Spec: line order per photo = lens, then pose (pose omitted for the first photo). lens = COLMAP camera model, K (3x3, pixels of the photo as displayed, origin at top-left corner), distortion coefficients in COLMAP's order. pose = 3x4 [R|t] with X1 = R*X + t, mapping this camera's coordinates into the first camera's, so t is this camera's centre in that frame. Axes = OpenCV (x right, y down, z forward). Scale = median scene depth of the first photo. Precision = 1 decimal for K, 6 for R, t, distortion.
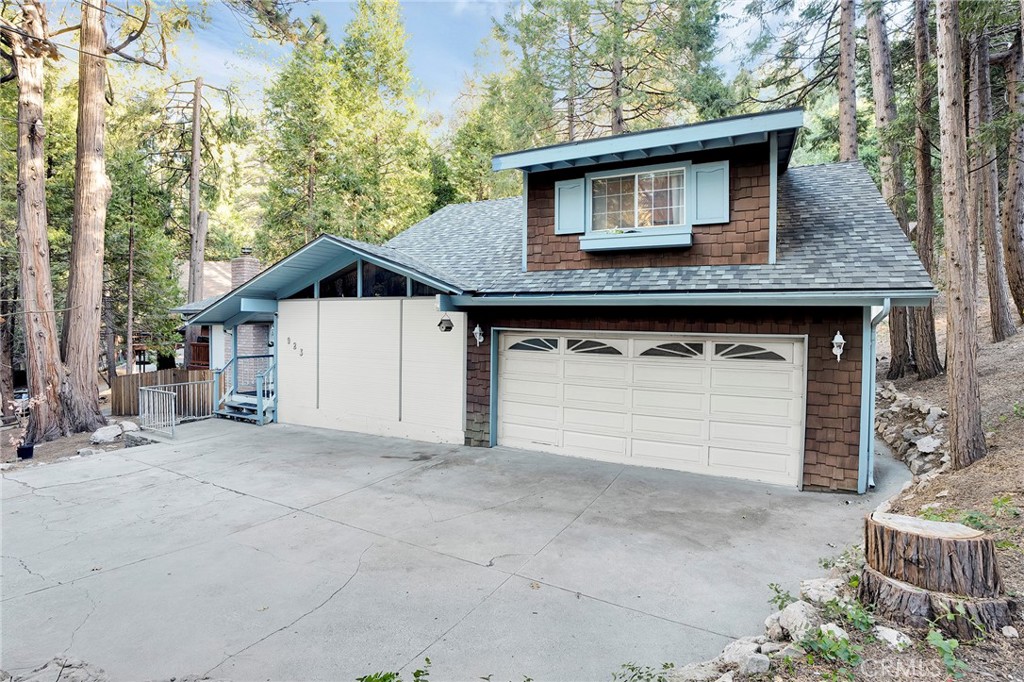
lens RADIAL K [[493.7, 0, 512.2], [0, 493.7, 332.3], [0, 0, 1]] dist [-0.075872, 0.022747]
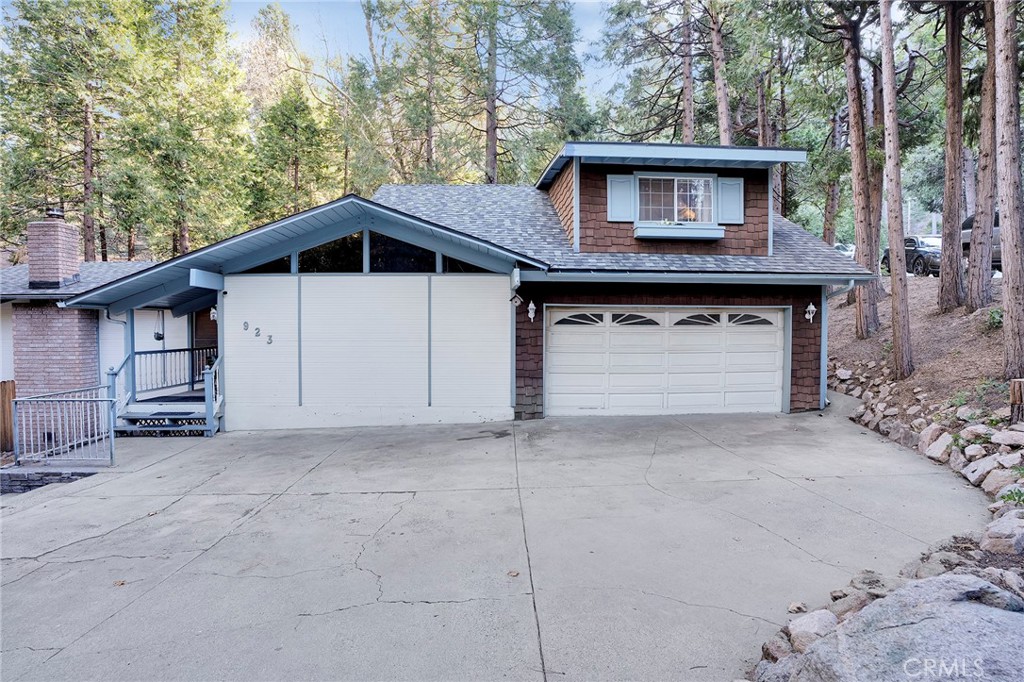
lens RADIAL K [[478.0, 0, 505.6], [0, 478.0, 340.2], [0, 0, 1]] dist [-0.079313, 0.025169]
pose [[0.862650, -0.027143, 0.505073, -0.695241], [0.022509, 0.999630, 0.015277, 0.056226], [-0.505300, -0.001810, 0.862942, 0.179412]]
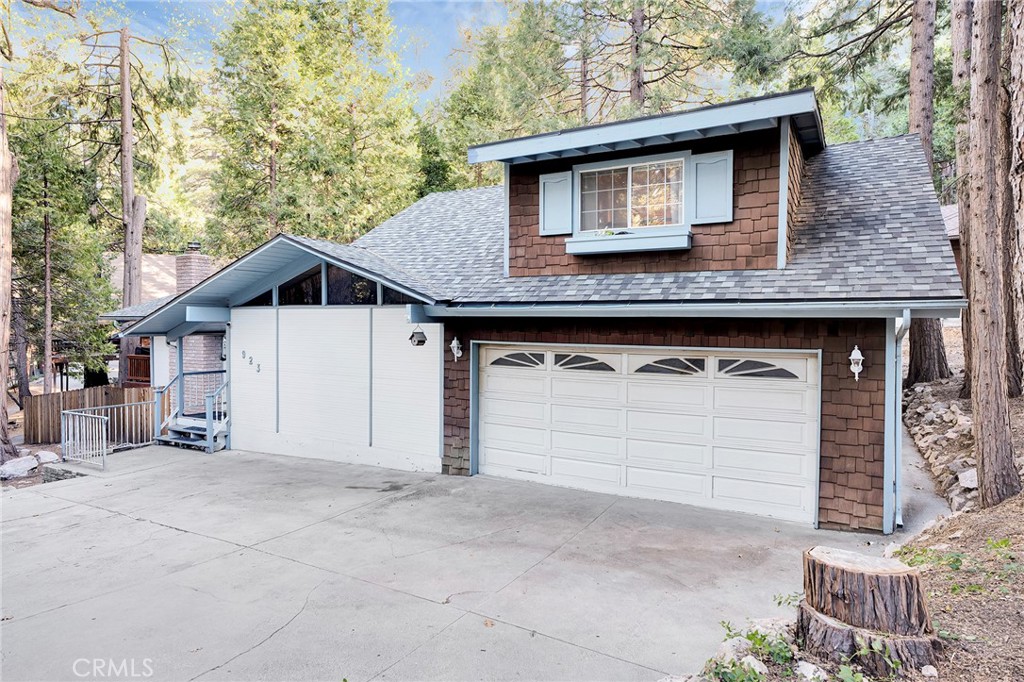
lens RADIAL K [[601.5, 0, 512.0], [0, 601.5, 341.0], [0, 0, 1]] dist [-0.022047, 0.049489]
pose [[0.999723, -0.005667, -0.022835, 0.062718], [0.005851, 0.999951, 0.007971, -0.018398], [0.022789, -0.008103, 0.999707, -0.084409]]
